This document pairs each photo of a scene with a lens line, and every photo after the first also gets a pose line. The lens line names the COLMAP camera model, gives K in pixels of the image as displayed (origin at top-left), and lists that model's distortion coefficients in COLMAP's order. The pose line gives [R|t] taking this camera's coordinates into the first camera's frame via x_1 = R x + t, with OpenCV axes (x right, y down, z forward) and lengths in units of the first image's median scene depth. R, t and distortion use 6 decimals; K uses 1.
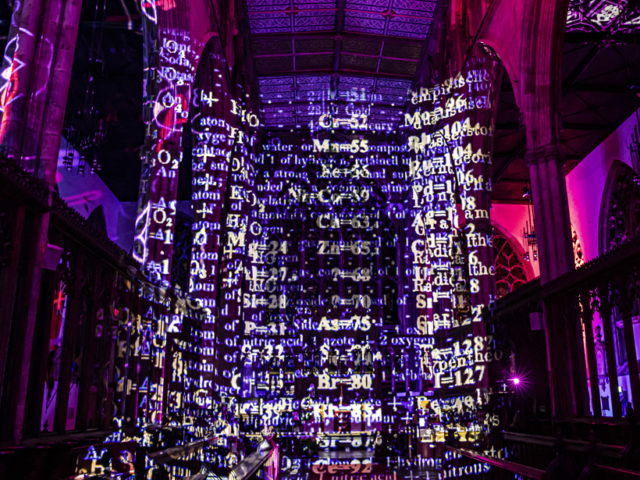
lens RADIAL K [[561.9, 0, 320.2], [0, 561.9, 253.6], [0, 0, 1]] dist [-0.008872, -0.009202]
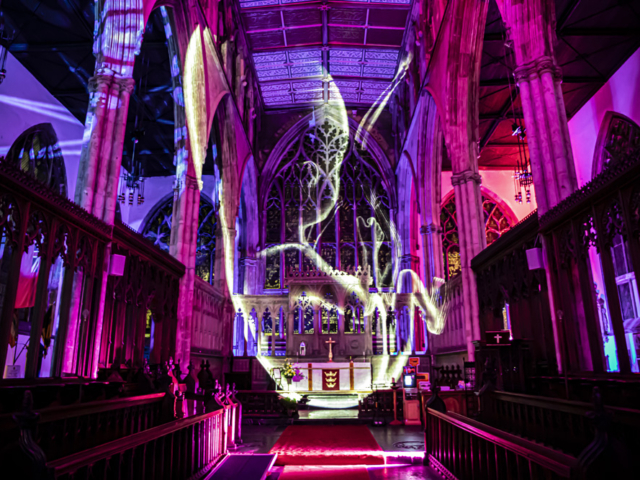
lens RADIAL K [[428.8, 0, 320.0], [0, 428.8, 240.0], [0, 0, 1]] dist [-0.002614, 0.001280]
pose [[0.997170, -0.020239, -0.072409, 0.080536], [0.018048, 0.999363, -0.030779, 0.077101], [0.072986, 0.029385, 0.996900, 0.241311]]
